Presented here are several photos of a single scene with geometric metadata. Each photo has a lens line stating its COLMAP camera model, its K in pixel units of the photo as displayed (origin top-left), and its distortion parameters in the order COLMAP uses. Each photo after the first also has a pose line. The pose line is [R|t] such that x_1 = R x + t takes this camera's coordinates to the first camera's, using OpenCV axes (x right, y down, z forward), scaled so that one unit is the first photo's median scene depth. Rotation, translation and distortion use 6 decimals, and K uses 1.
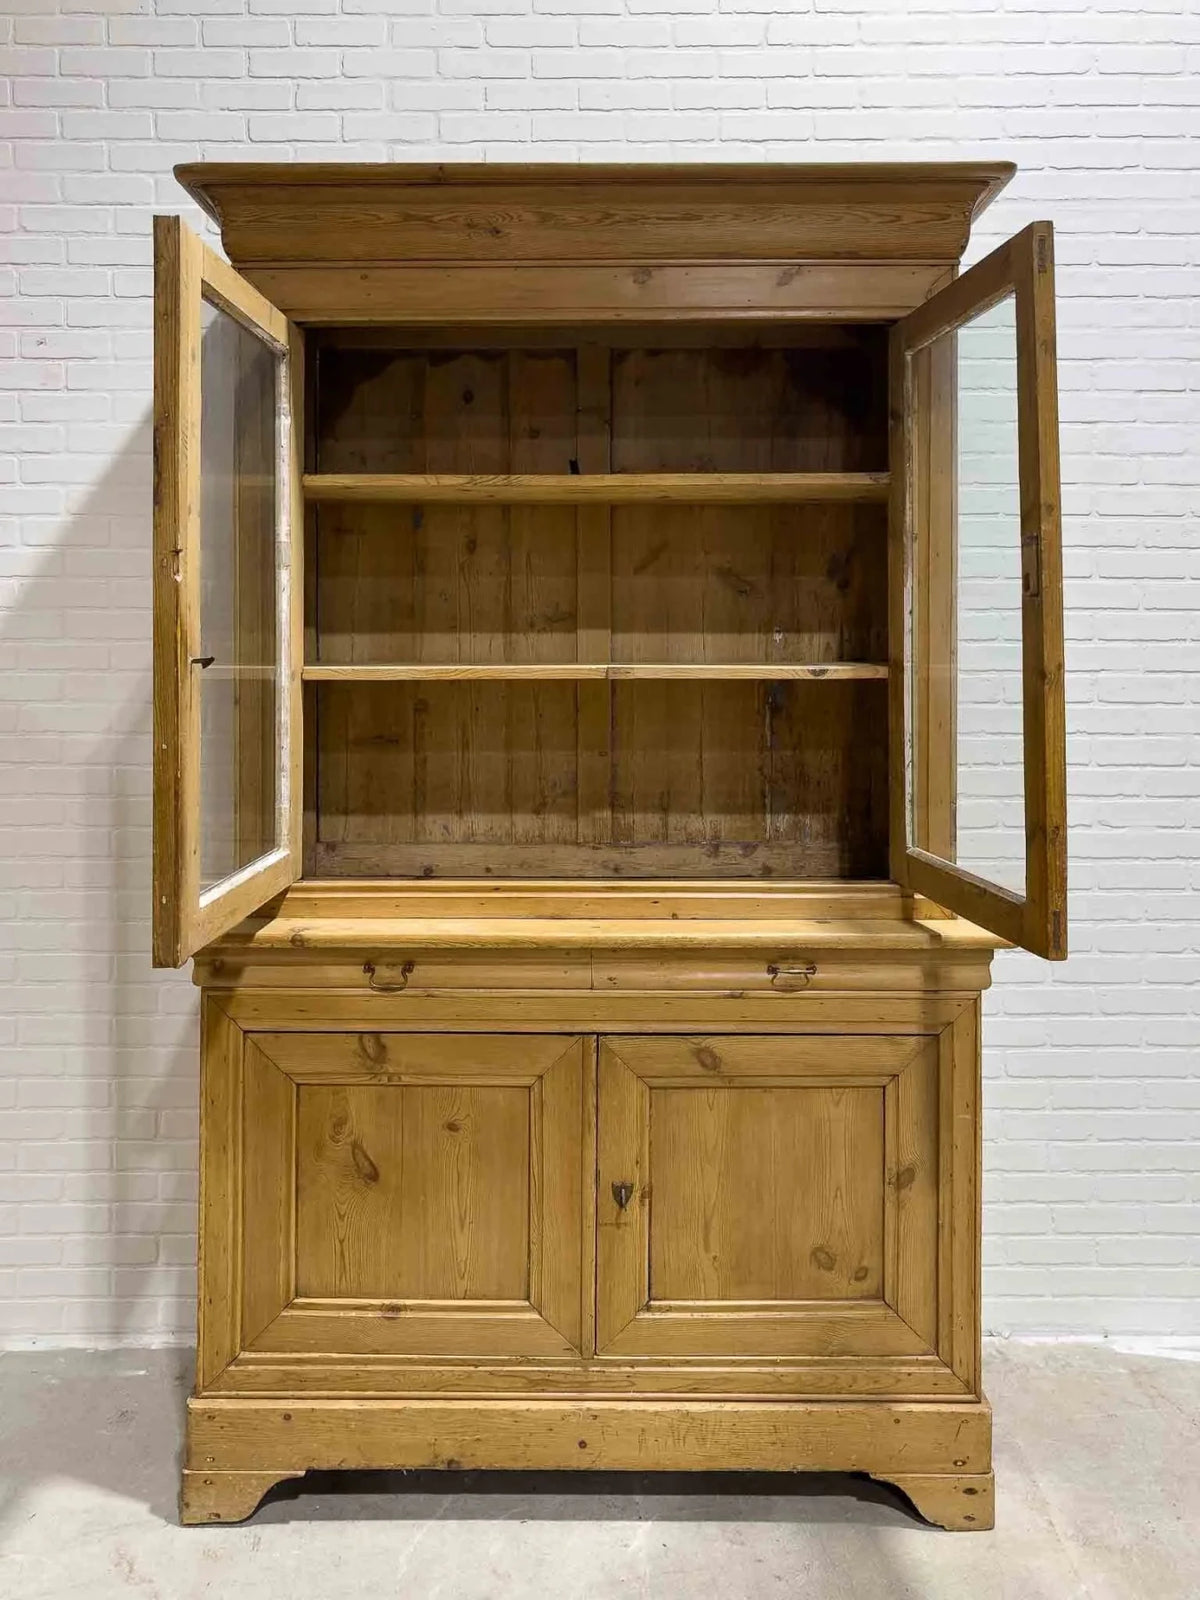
lens RADIAL K [[1200.5, 0, 584.3], [0, 1200.5, 635.5], [0, 0, 1]] dist [-0.002752, 0.009560]
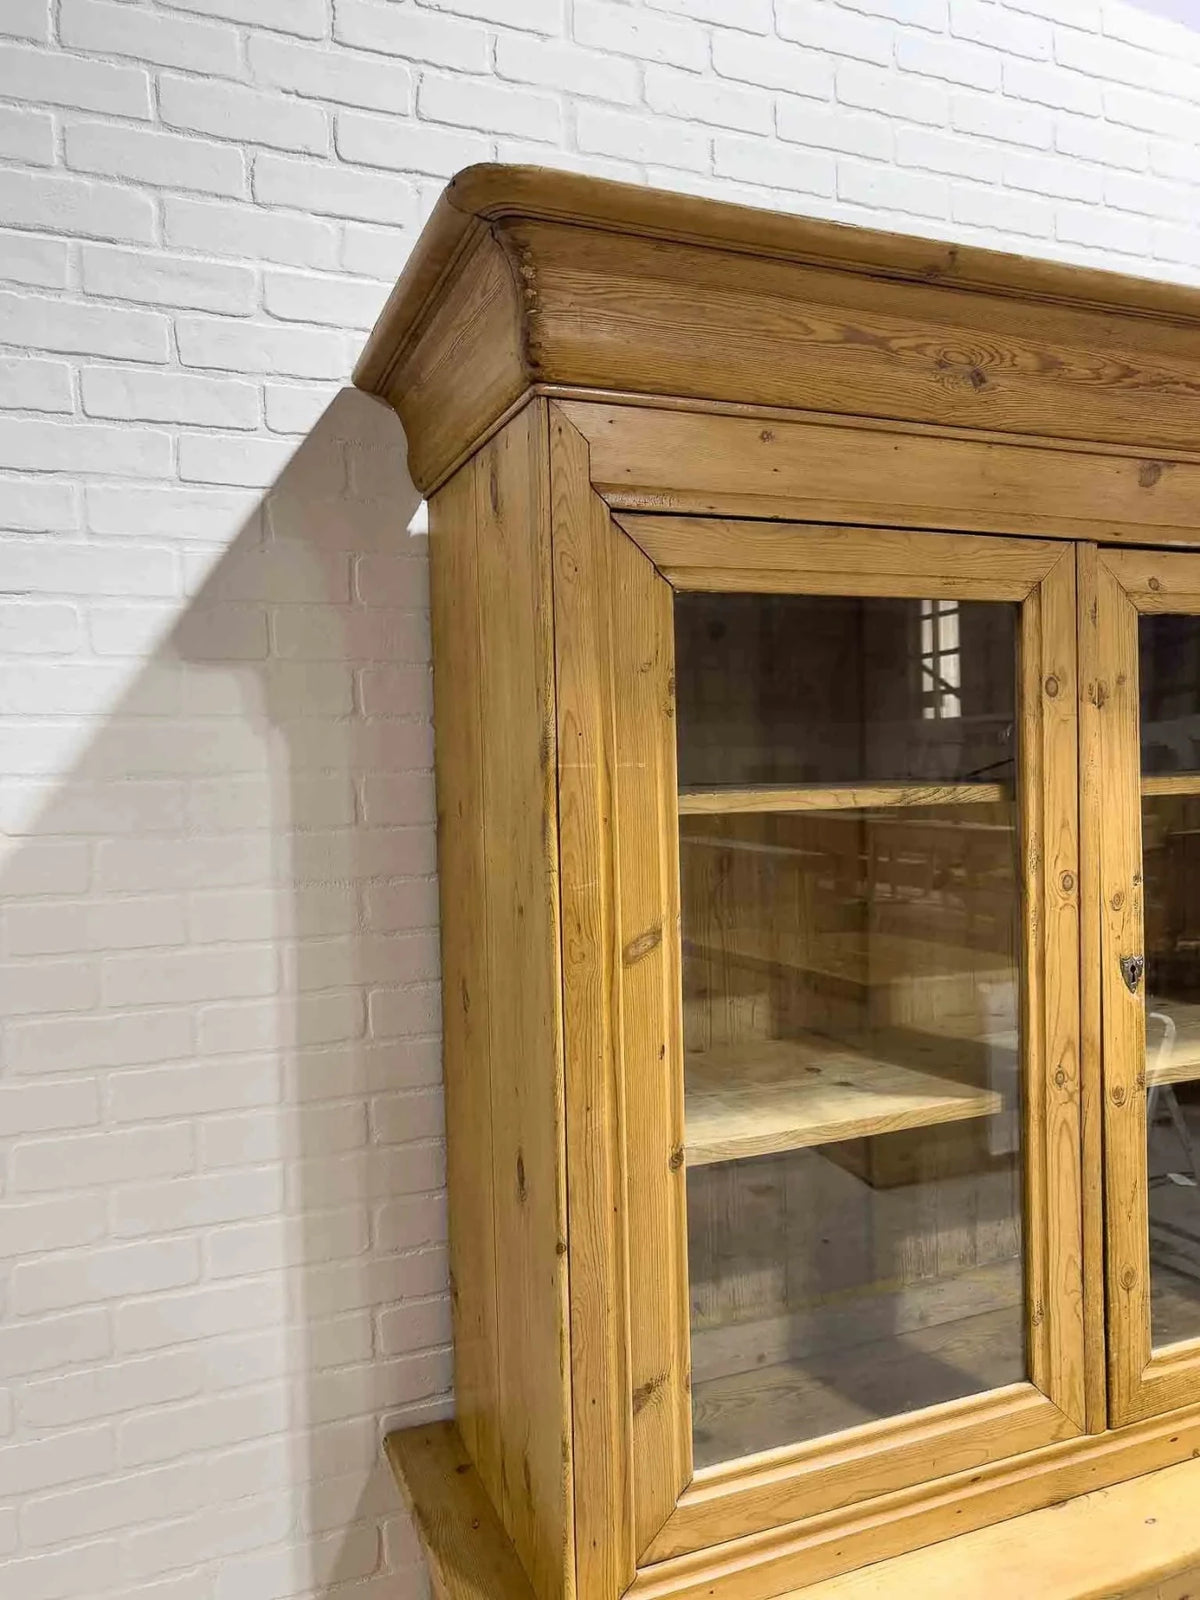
lens RADIAL K [[1135.7, 0, 589.9], [0, 1135.7, 802.6], [0, 0, 1]] dist [0.002043, 0.010591]
pose [[0.926612, -0.031823, 0.374670, -0.472693], [0.021624, 0.999273, 0.031395, -0.155920], [-0.375397, -0.020989, 0.926626, 0.567903]]
